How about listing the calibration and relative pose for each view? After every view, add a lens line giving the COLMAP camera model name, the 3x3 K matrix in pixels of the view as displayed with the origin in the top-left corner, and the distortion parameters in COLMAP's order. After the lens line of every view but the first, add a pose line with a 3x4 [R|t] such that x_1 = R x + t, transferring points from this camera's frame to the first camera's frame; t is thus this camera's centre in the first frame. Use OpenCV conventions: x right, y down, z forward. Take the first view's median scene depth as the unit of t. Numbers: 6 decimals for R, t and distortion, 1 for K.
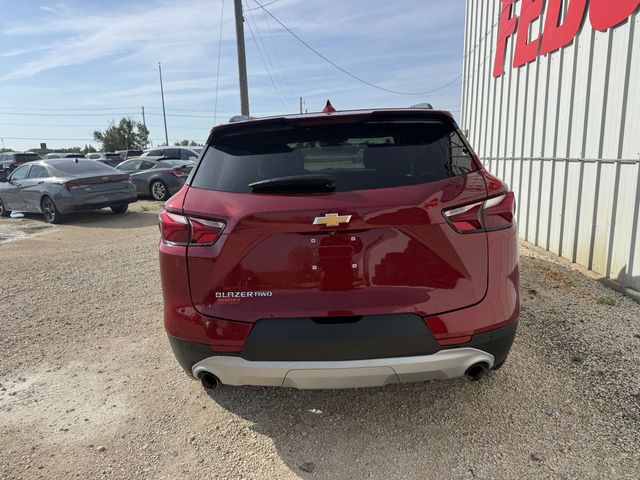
lens RADIAL K [[452.8, 0, 320.0], [0, 452.8, 240.0], [0, 0, 1]] dist [0.045520, -0.049918]
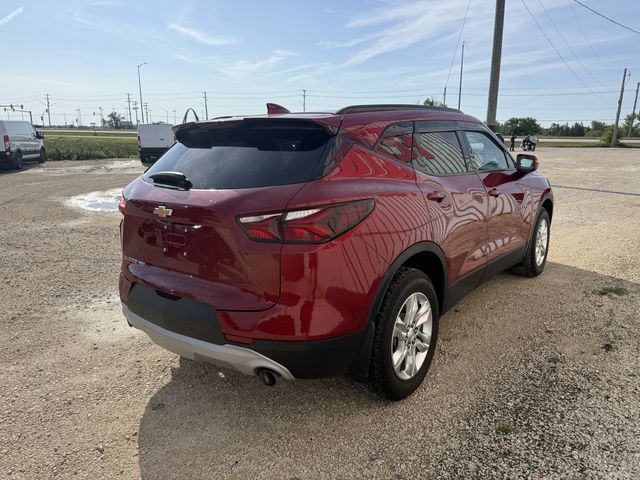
lens RADIAL K [[452.8, 0, 320.0], [0, 452.8, 240.0], [0, 0, 1]] dist [0.045520, -0.049918]
pose [[0.809429, 0.162130, -0.564392, 0.791678], [-0.138165, 0.986729, 0.085302, -0.097677], [0.570732, 0.008933, 0.821088, 0.184824]]
